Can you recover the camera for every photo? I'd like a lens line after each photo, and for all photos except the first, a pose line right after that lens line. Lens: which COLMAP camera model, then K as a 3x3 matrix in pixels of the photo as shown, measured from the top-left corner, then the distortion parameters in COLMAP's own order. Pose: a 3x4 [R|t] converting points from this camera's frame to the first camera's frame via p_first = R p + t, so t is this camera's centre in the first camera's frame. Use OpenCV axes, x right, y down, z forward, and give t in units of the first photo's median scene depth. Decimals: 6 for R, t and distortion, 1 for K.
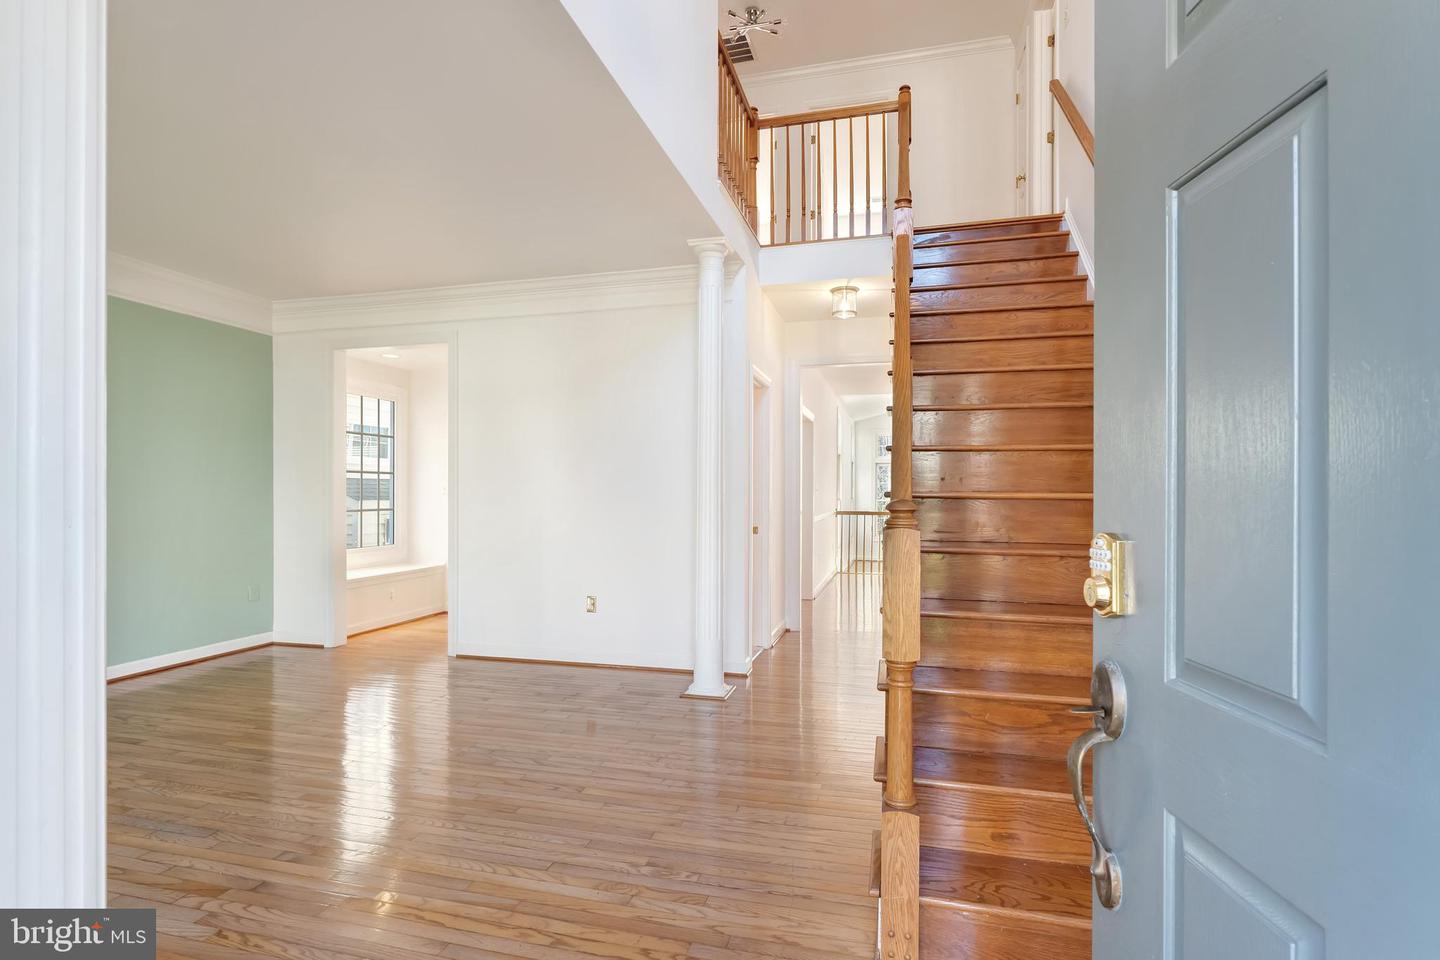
lens RADIAL K [[704.7, 0, 723.6], [0, 704.7, 524.5], [0, 0, 1]] dist [-0.002077, -0.000748]
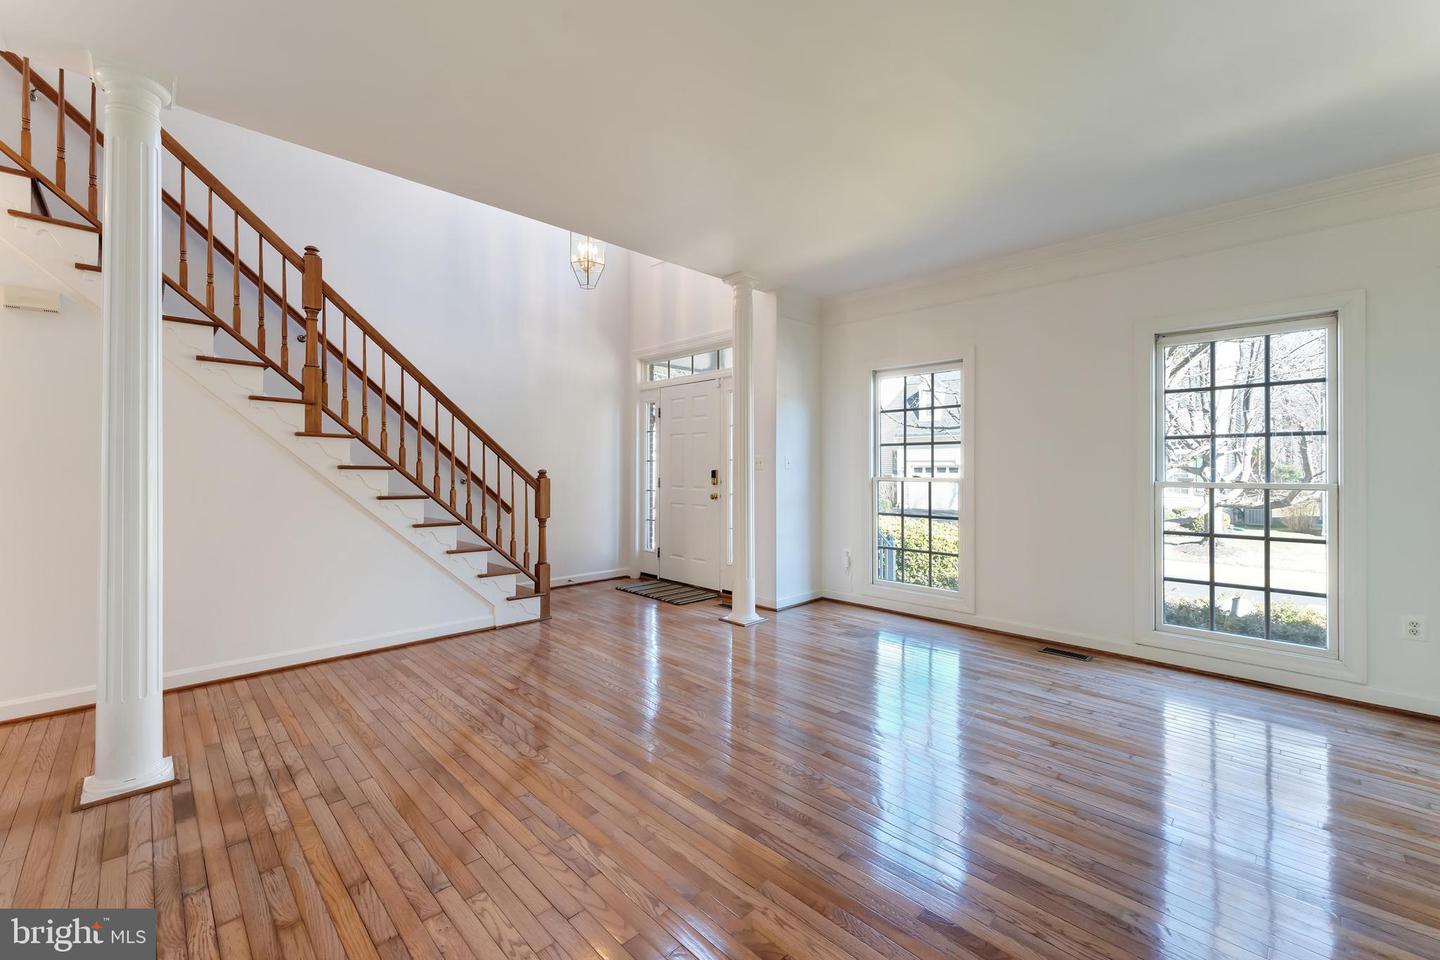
lens RADIAL K [[579.2, 0, 717.4], [0, 579.2, 476.1], [0, 0, 1]] dist [0.003699, 0.000122]
pose [[-0.859951, -0.015553, 0.510140, -0.682339], [0.015337, 0.998297, 0.056288, -0.050013], [-0.510146, 0.056229, -0.858248, 1.085672]]
